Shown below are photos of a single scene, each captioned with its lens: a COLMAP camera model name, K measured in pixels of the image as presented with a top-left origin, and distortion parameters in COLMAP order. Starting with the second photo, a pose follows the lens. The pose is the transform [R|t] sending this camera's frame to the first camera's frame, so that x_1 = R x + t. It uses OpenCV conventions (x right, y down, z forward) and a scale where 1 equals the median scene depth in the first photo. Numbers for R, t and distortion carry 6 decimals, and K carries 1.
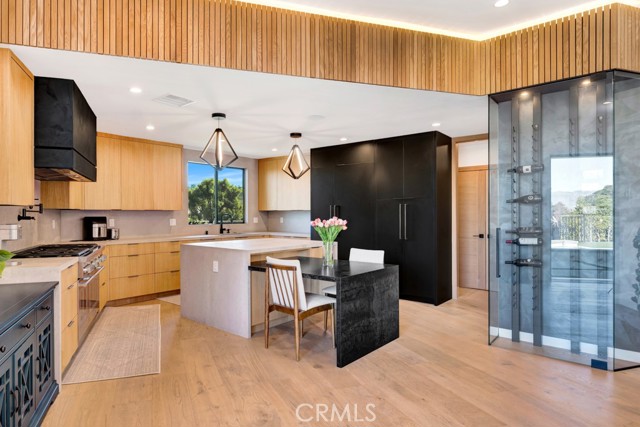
lens RADIAL K [[375.2, 0, 268.2], [0, 375.2, 214.4], [0, 0, 1]] dist [0.000377, 0.000010]
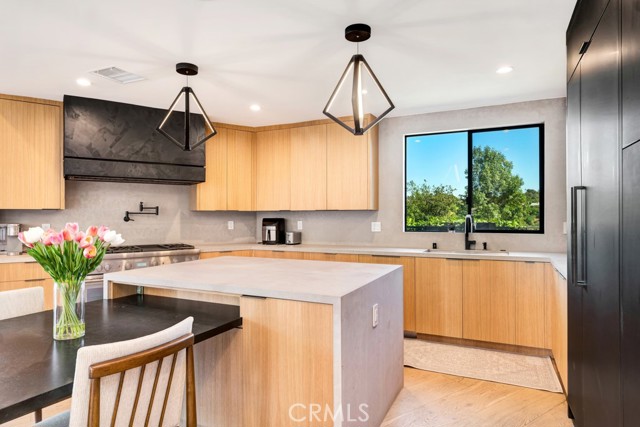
lens RADIAL K [[387.6, 0, 320.0], [0, 387.6, 213.5], [0, 0, 1]] dist [0.001657, 0.000756]
pose [[0.314815, -0.004946, -0.949140, 0.504702], [0.001902, 0.999988, -0.004580, -0.001014], [0.949151, -0.000363, 0.314820, 0.853989]]
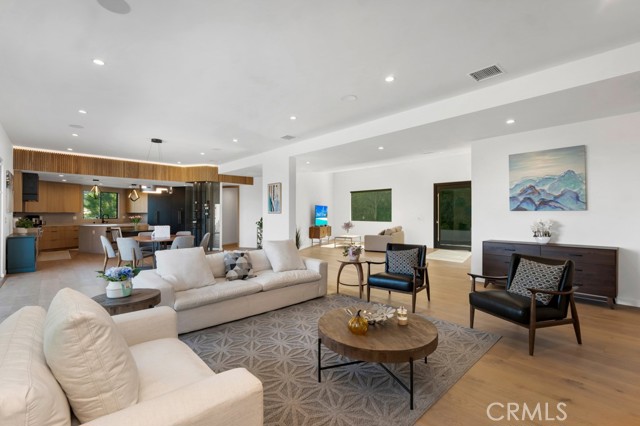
lens RADIAL K [[289.0, 0, 317.2], [0, 289.0, 213.4], [0, 0, 1]] dist [0.000552, -0.000088]
pose [[0.898101, 0.004749, 0.439763, 0.356637], [-0.003175, 0.999986, -0.004316, -0.004095], [-0.439777, 0.002480, 0.898103, -1.479072]]
